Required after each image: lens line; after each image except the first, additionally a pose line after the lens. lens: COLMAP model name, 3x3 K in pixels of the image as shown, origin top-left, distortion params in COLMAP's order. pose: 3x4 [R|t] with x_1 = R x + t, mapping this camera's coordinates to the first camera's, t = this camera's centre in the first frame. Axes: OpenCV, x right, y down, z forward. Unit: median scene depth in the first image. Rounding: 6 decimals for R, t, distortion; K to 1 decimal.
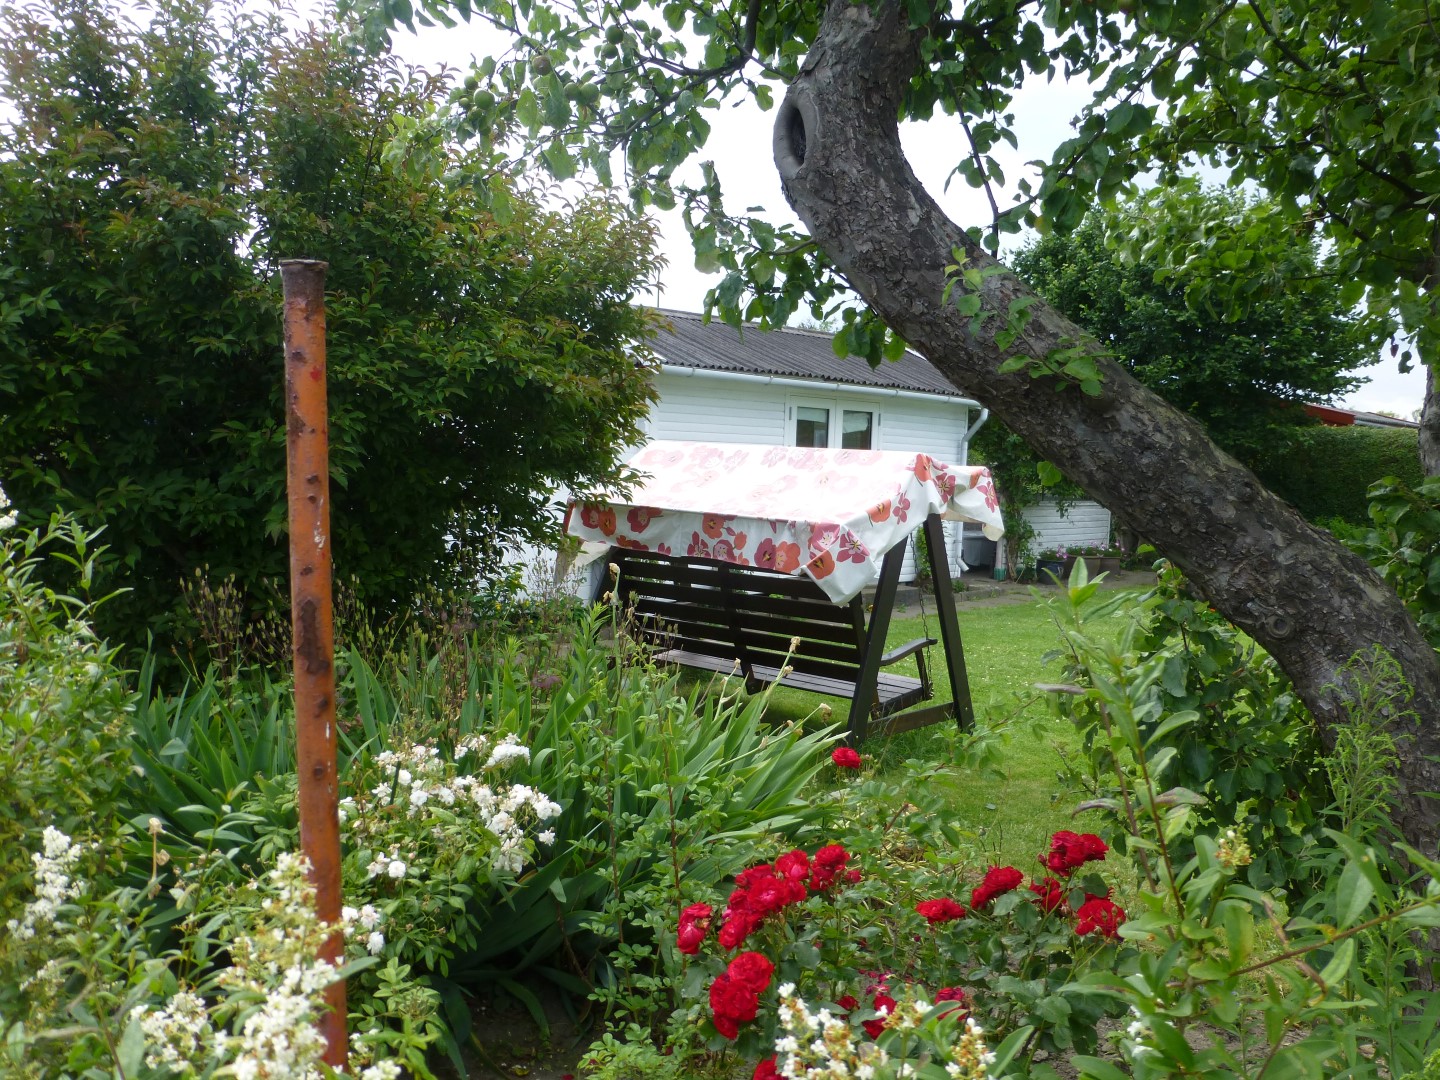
lens RADIAL K [[1201.0, 0, 720.0], [0, 1201.0, 540.0], [0, 0, 1]] dist [0.007493, 0.013086]
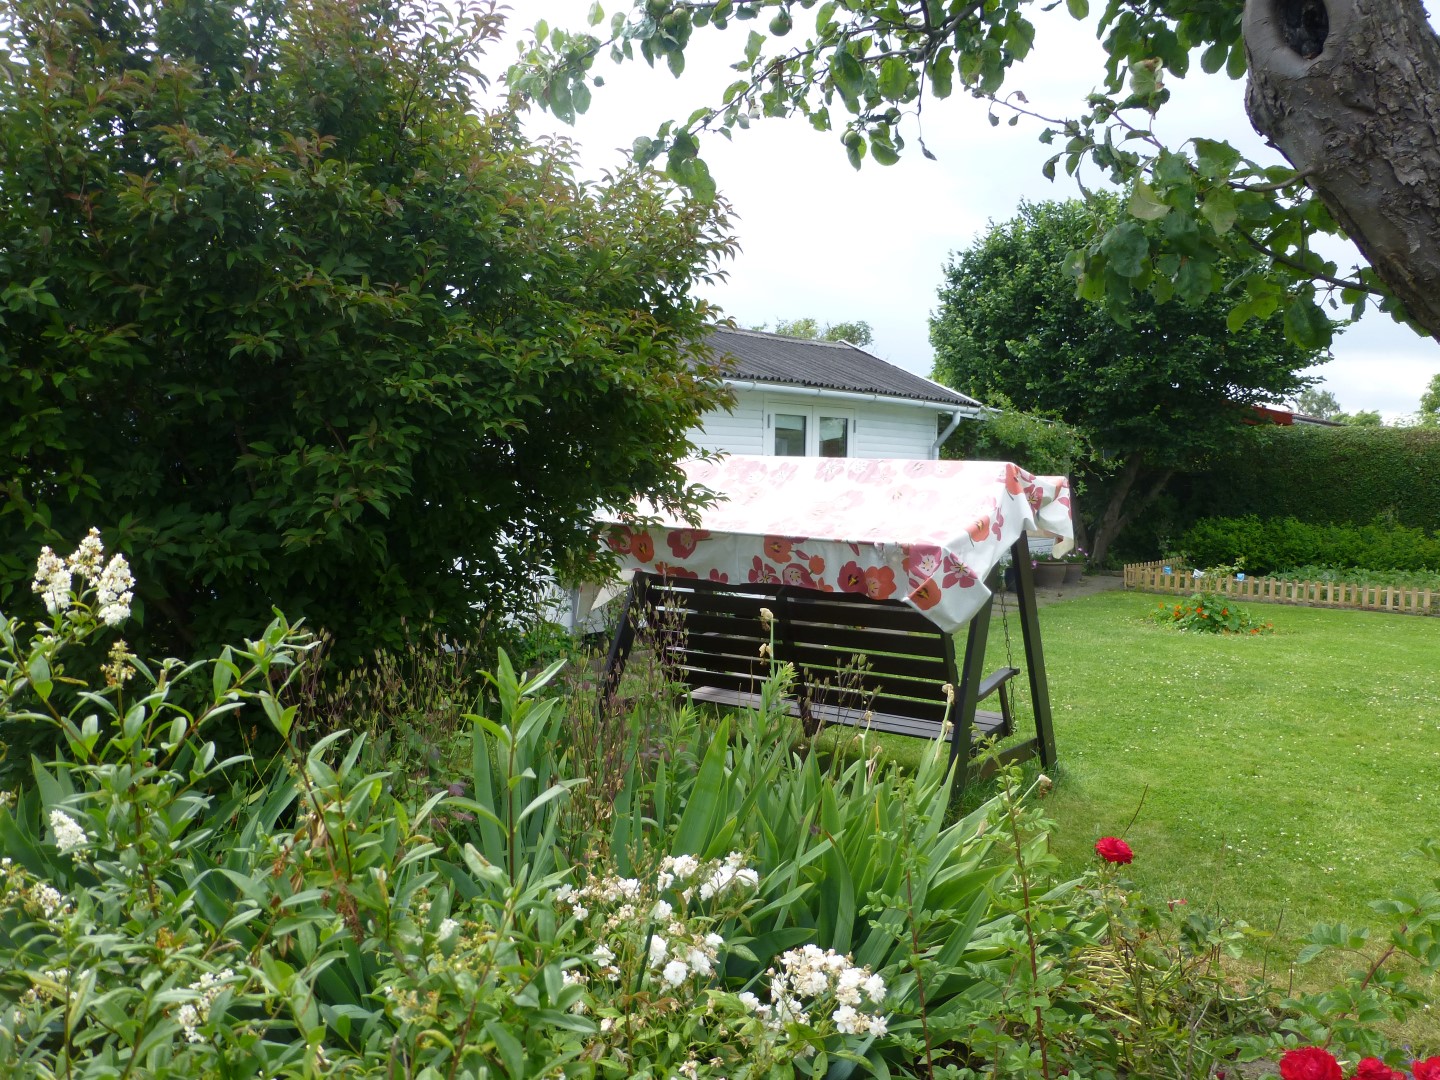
lens RADIAL K [[1200.2, 0, 720.0], [0, 1200.2, 540.0], [0, 0, 1]] dist [-0.002515, -0.008273]
pose [[0.995995, -0.024394, 0.086020, -0.129693], [0.025000, 0.999670, -0.005972, -0.015600], [-0.085846, 0.008099, 0.996275, 0.137787]]
